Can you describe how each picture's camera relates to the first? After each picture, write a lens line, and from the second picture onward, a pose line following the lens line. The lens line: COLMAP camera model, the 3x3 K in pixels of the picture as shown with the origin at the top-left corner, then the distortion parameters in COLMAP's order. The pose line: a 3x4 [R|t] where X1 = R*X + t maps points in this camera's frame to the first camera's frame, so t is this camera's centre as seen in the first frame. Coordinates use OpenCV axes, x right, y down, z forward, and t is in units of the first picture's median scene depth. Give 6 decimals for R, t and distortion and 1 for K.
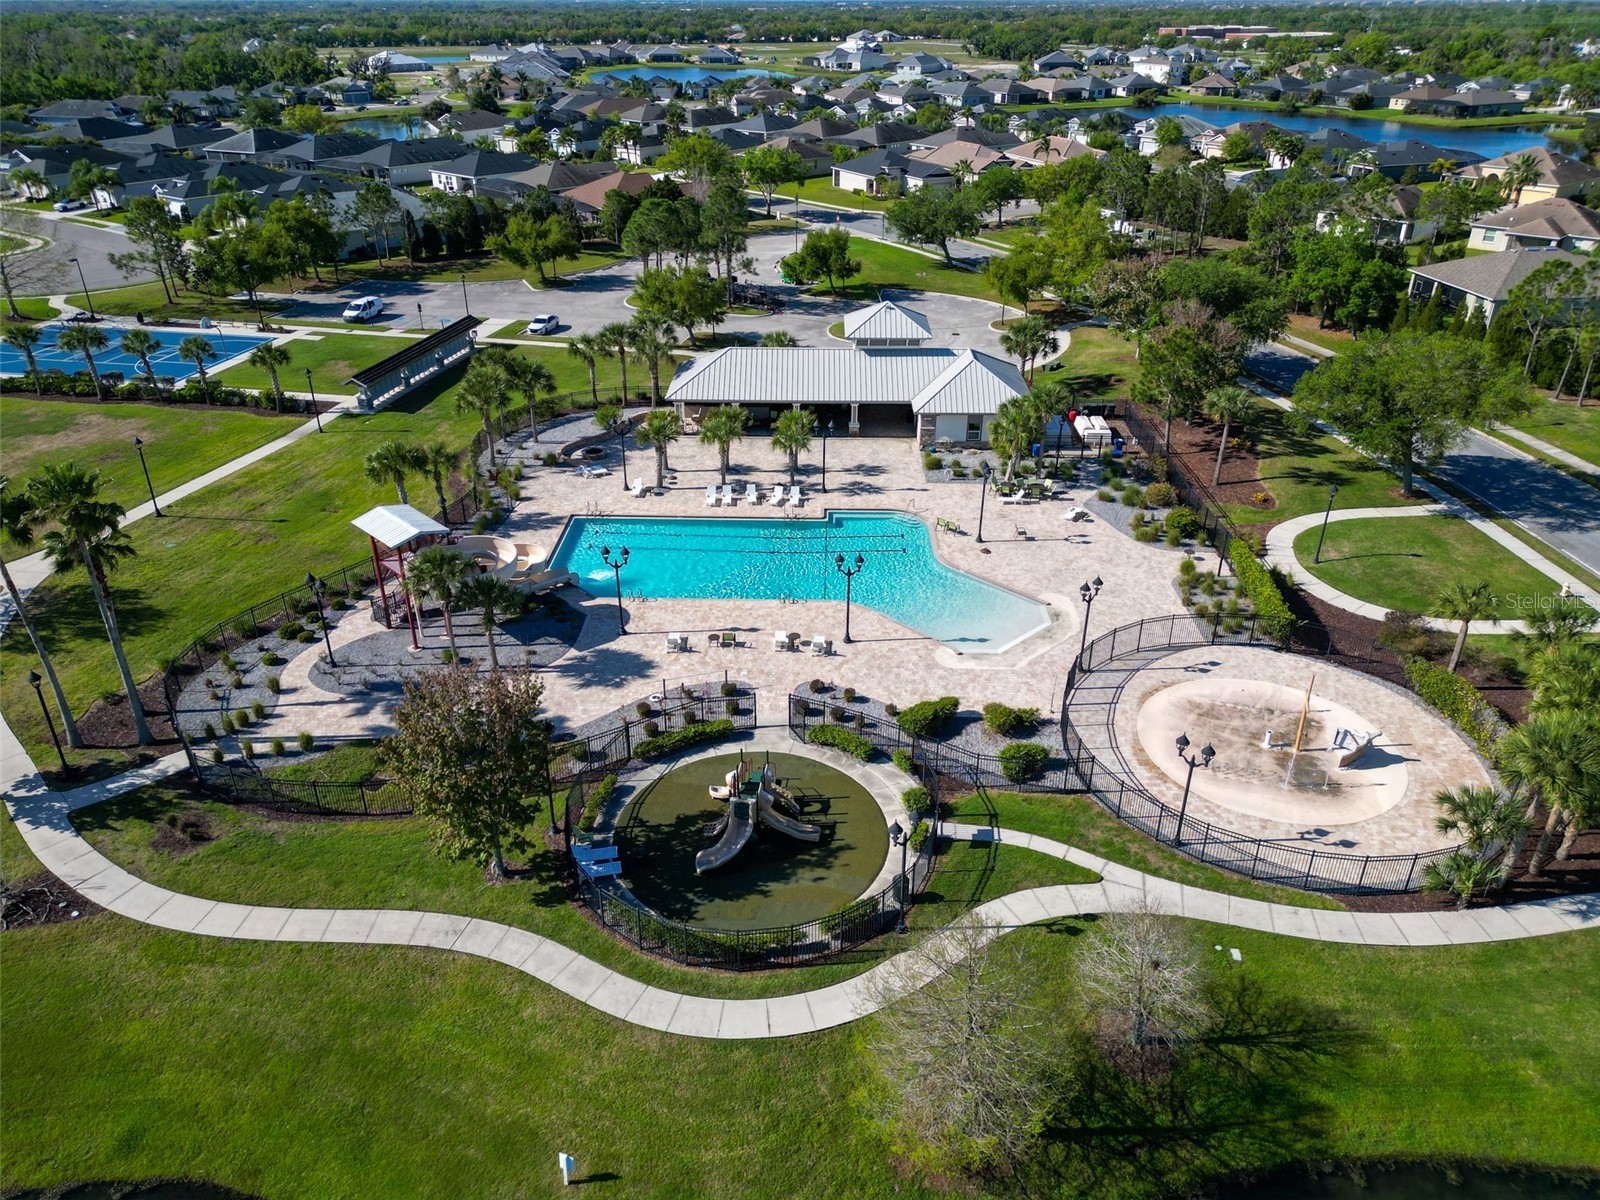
lens RADIAL K [[1106.7, 0, 800.0], [0, 1106.7, 600.0], [0, 0, 1]] dist [0.073659, -0.077344]
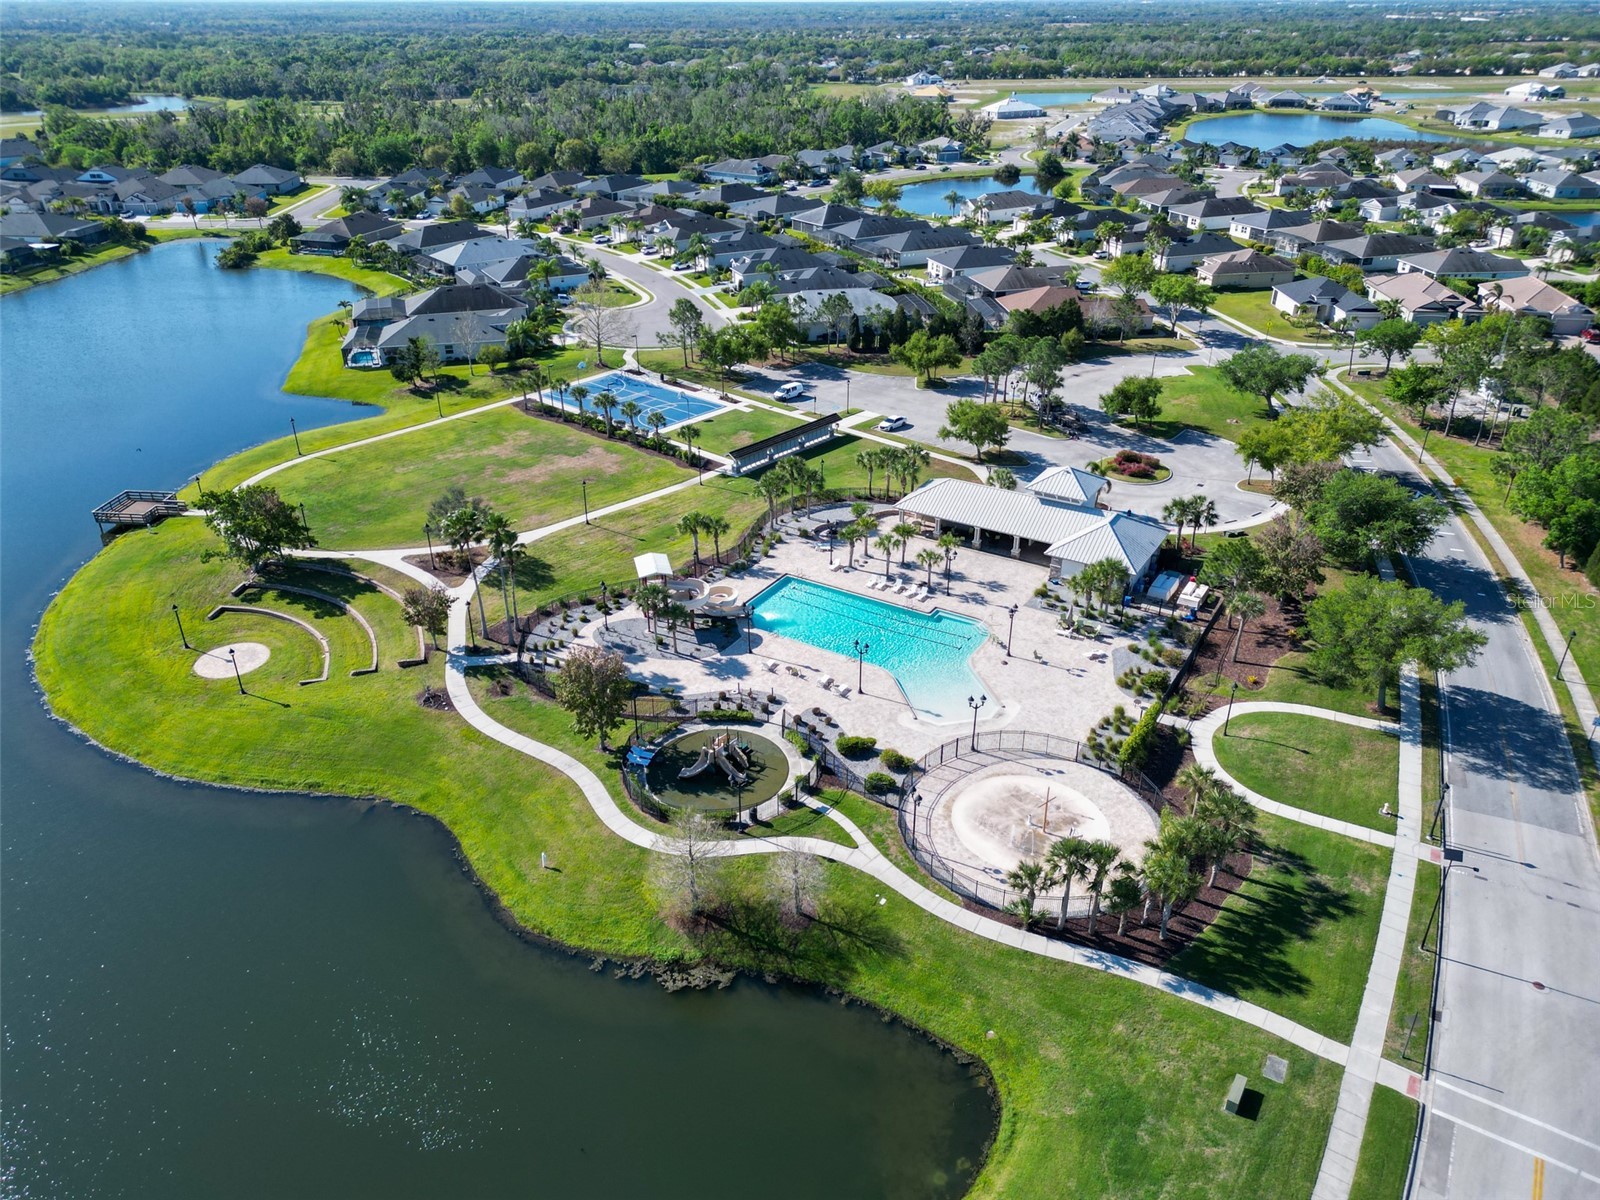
lens RADIAL K [[1106.7, 0, 800.0], [0, 1106.7, 600.0], [0, 0, 1]] dist [0.073659, -0.077344]
pose [[0.860575, 0.236127, -0.451281, 0.520315], [-0.236575, 0.969976, 0.056388, -0.128970], [0.451046, 0.058236, 0.890599, -0.395275]]
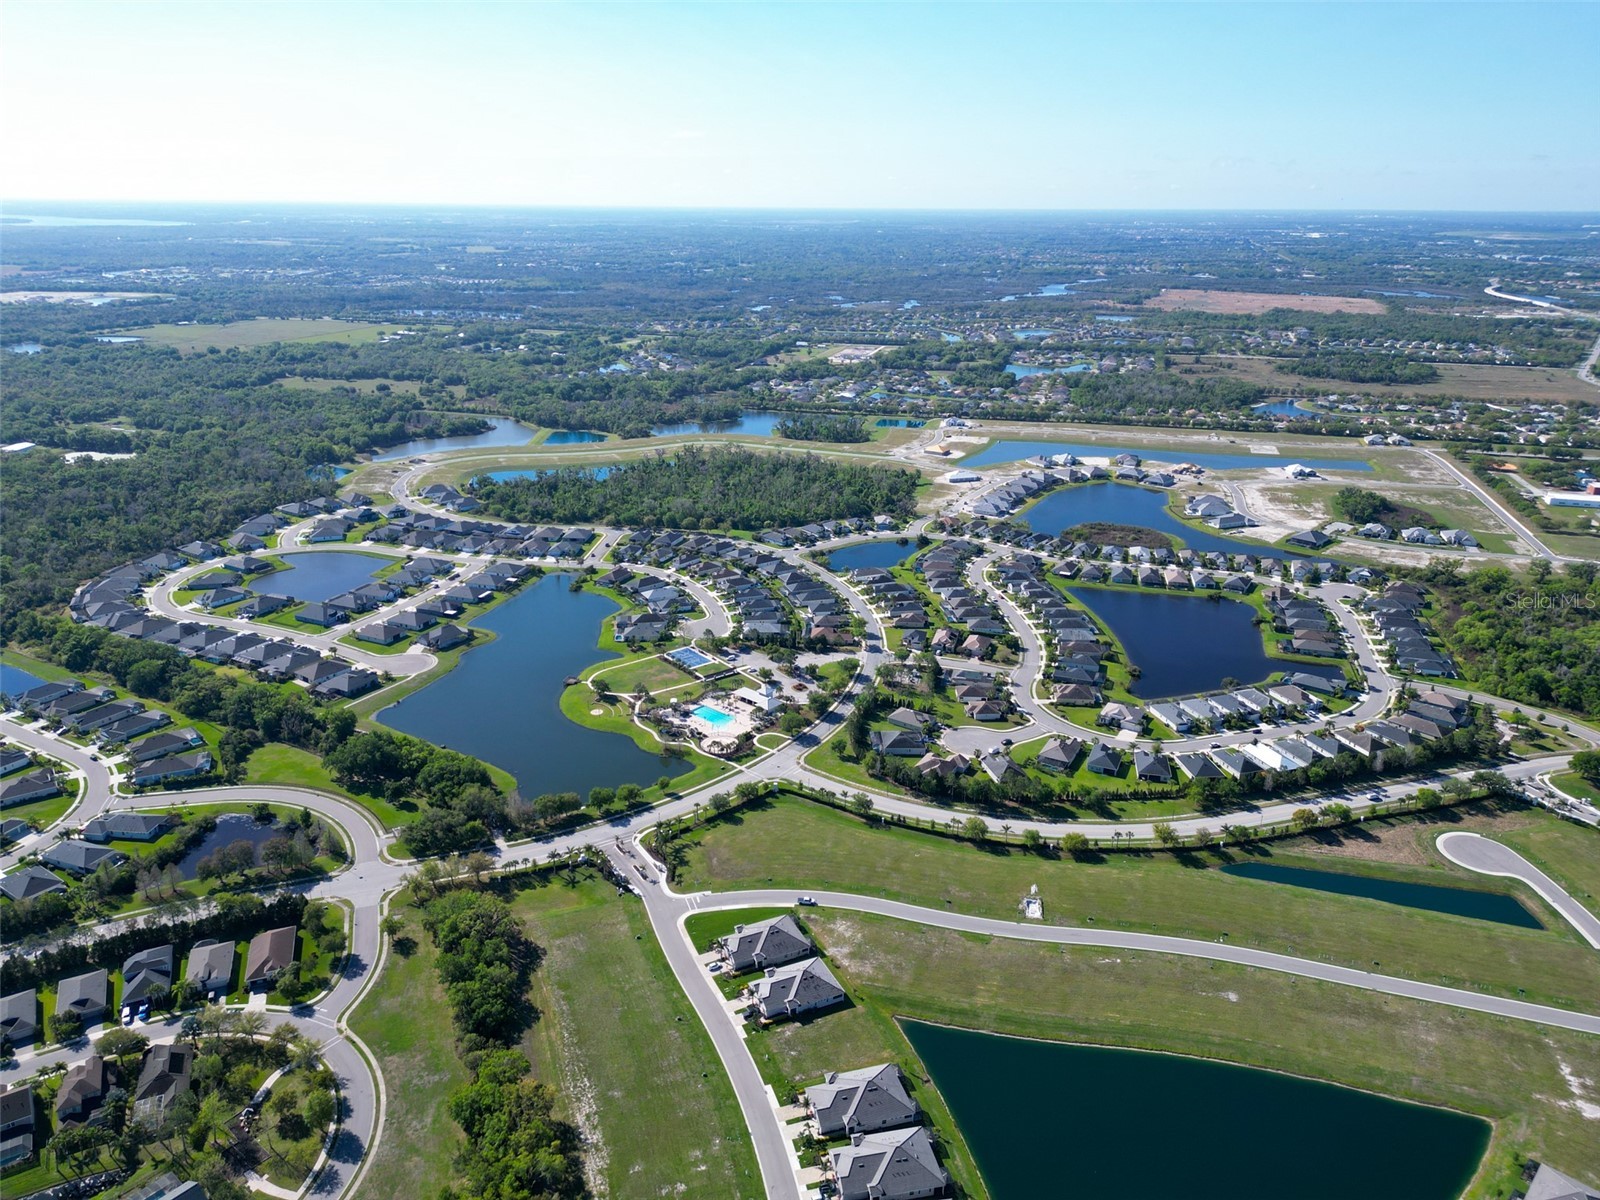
lens RADIAL K [[1117.7, 0, 800.0], [0, 1117.7, 600.0], [0, 0, 1]] dist [0.077475, -0.071219]
pose [[0.759062, 0.219559, -0.612877, 4.711979], [-0.308095, 0.950468, -0.041083, -0.629601], [0.573501, 0.220008, 0.789109, -4.711293]]
